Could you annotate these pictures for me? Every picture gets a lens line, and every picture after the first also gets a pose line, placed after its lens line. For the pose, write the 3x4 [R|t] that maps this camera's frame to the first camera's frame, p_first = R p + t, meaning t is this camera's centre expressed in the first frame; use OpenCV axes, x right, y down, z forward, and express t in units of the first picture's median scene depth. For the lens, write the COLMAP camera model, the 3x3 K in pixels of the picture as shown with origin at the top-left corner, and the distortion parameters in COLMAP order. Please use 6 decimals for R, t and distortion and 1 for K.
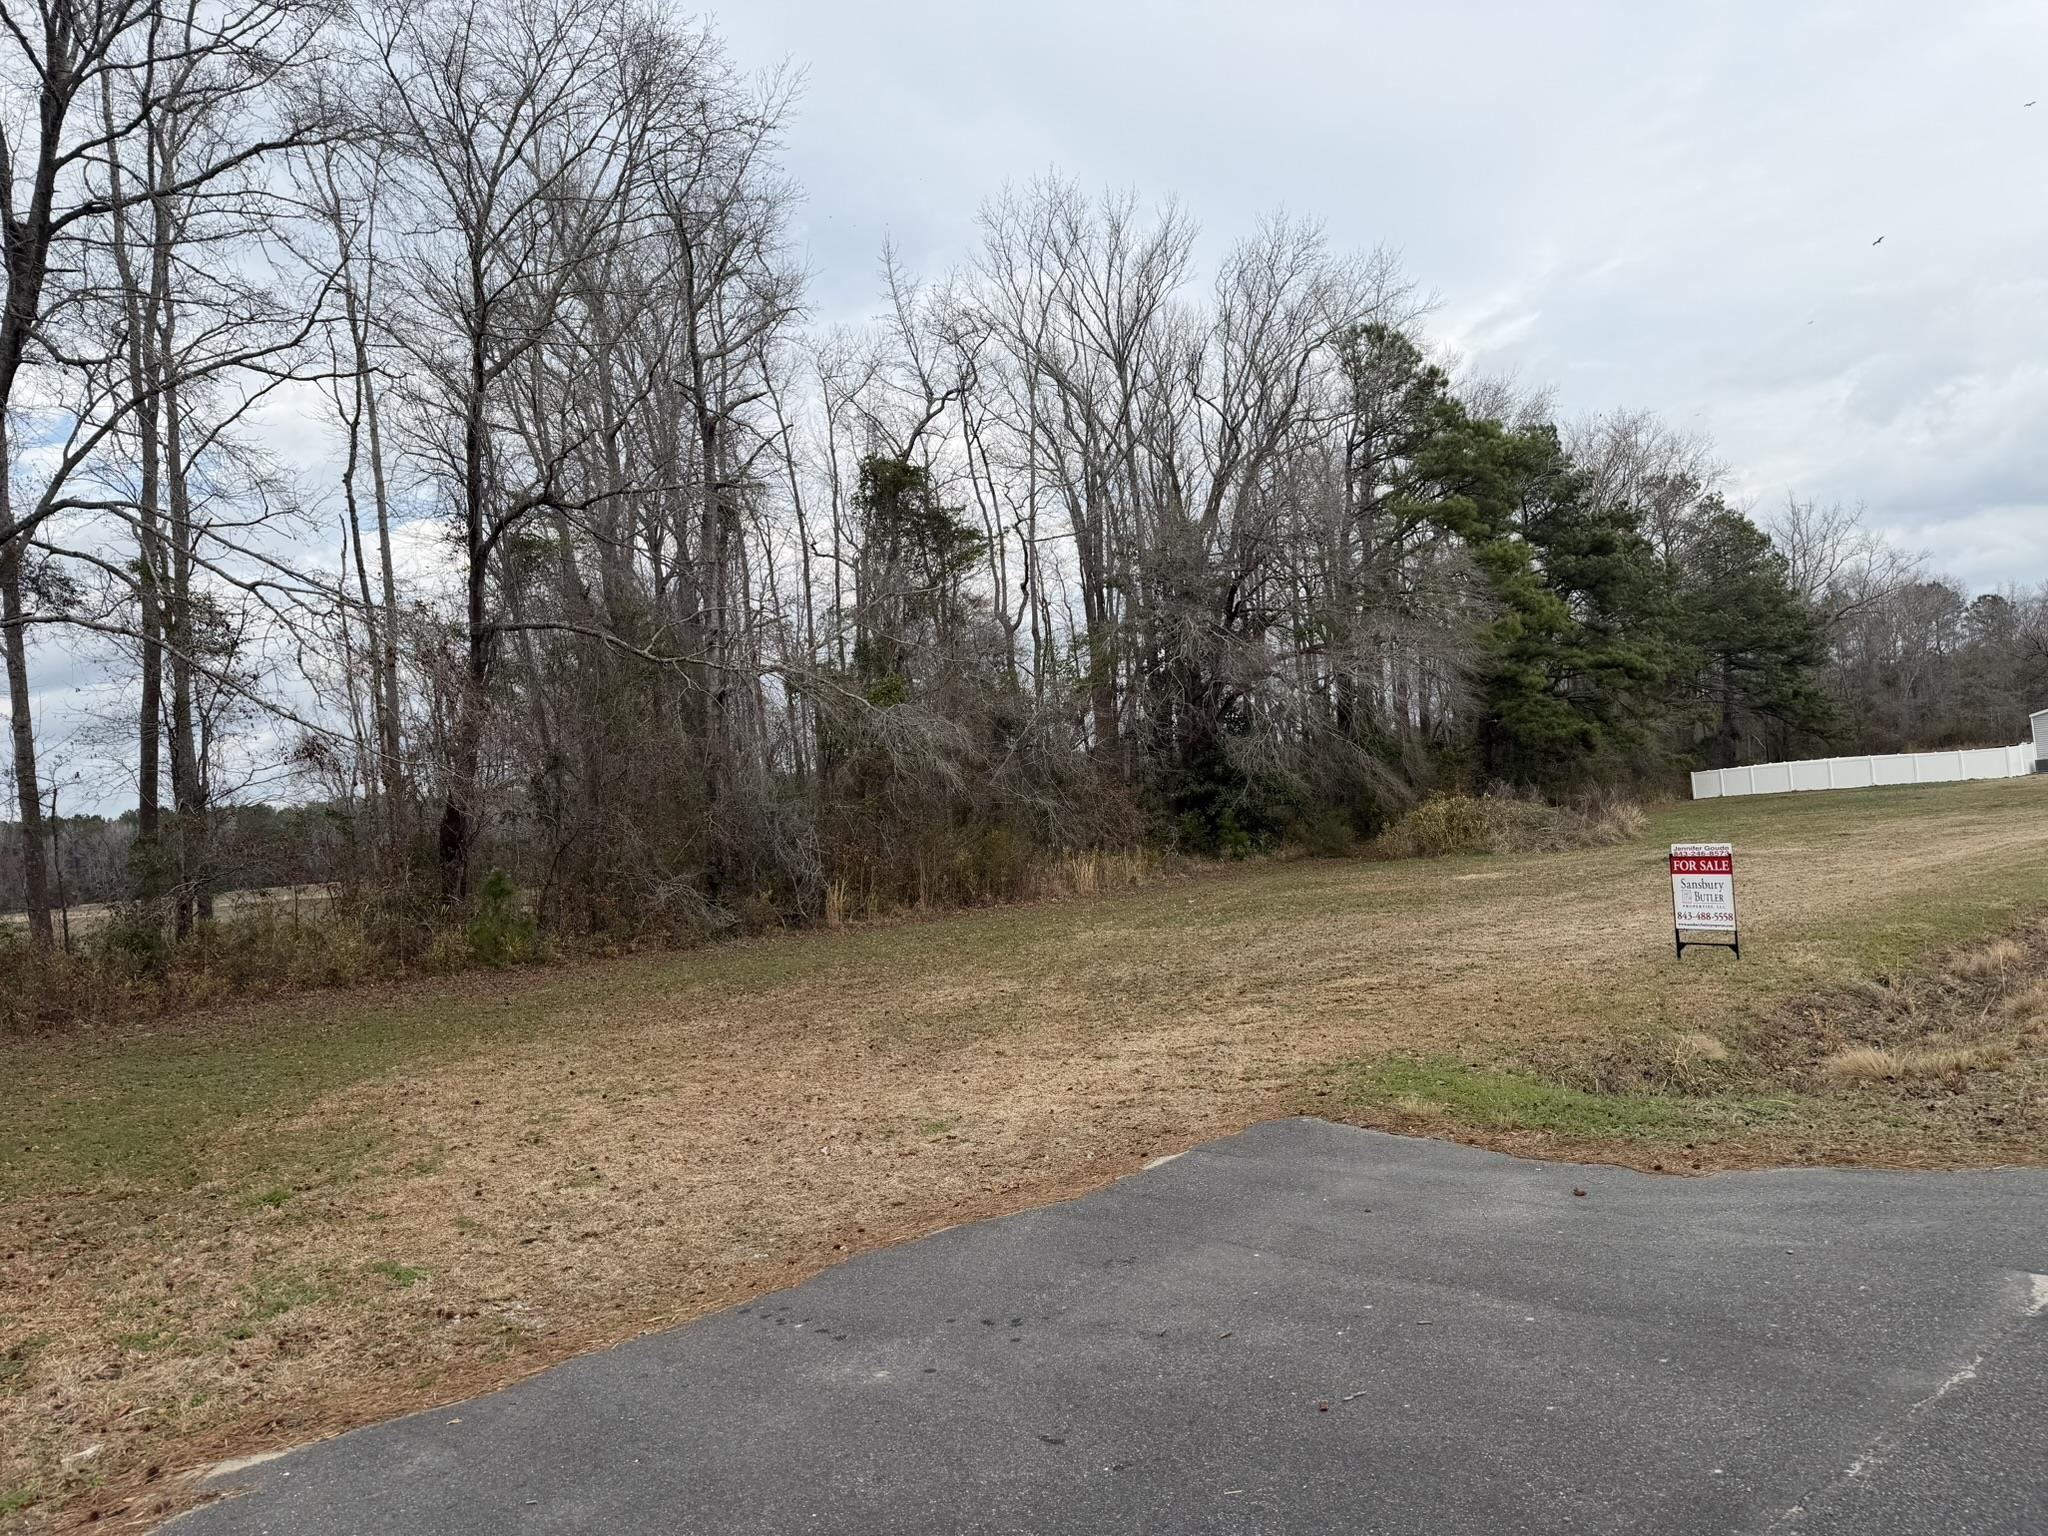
lens RADIAL K [[1421.2, 0, 1003.1], [0, 1421.2, 766.5], [0, 0, 1]] dist [0.122369, -0.203565]
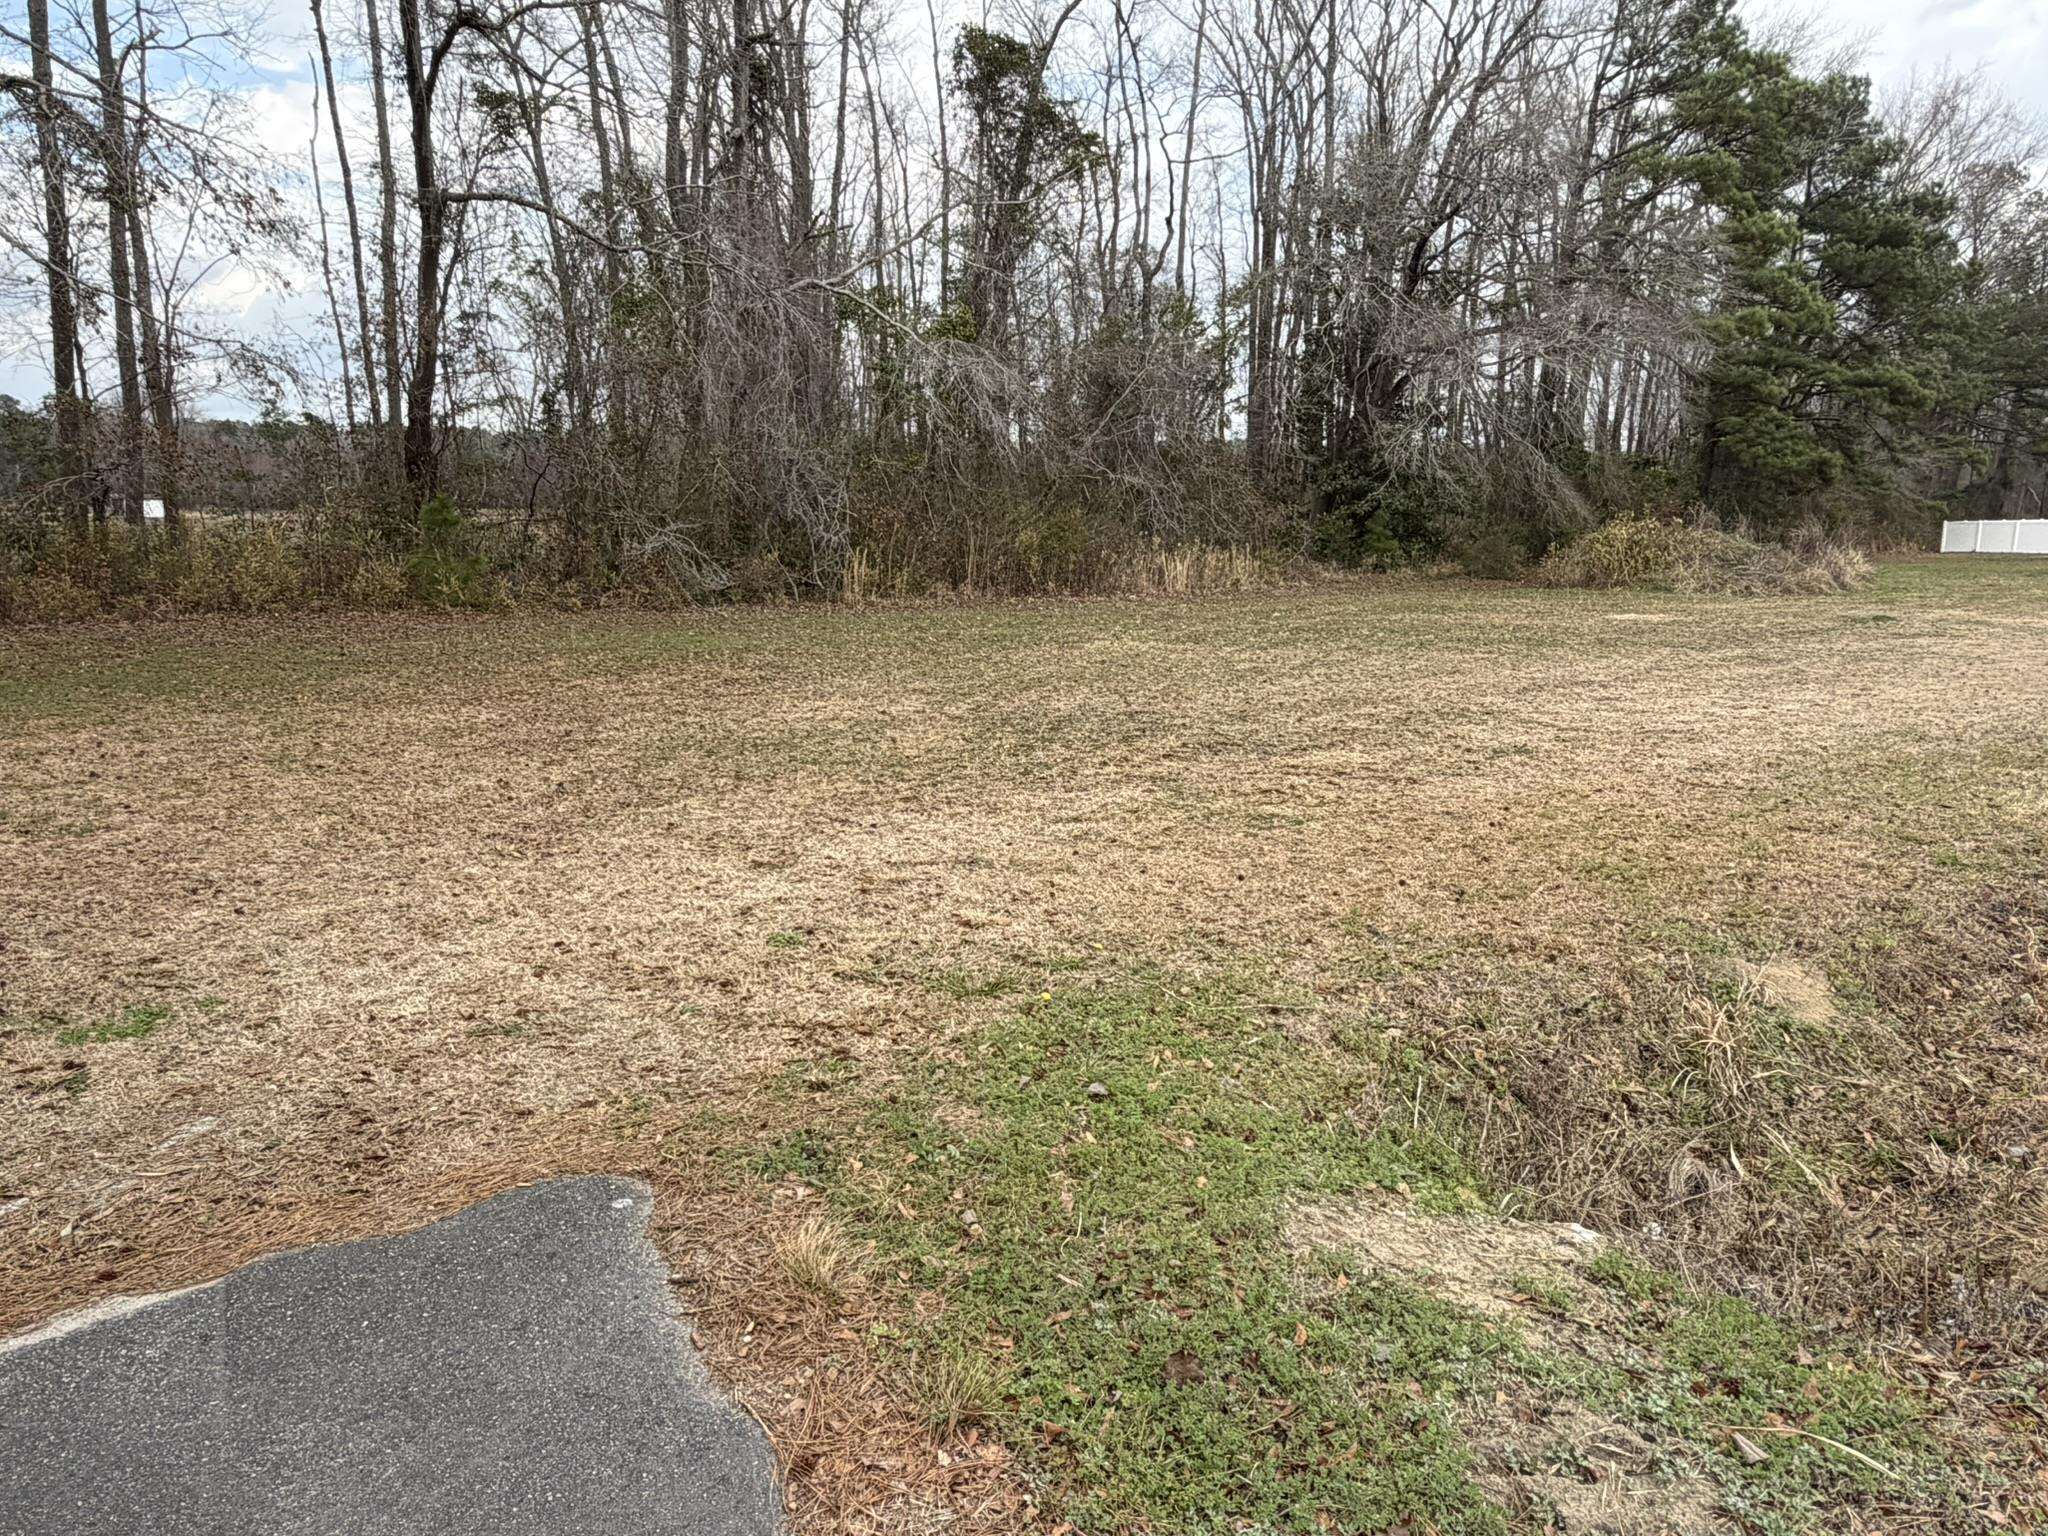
lens RADIAL K [[1425.7, 0, 1026.3], [0, 1425.7, 780.1], [0, 0, 1]] dist [-0.000289, -0.000833]
pose [[0.988602, 0.110793, -0.101941, 0.053769], [-0.084644, 0.968968, 0.232243, 0.004865], [0.124508, -0.220967, 0.967301, 0.101780]]
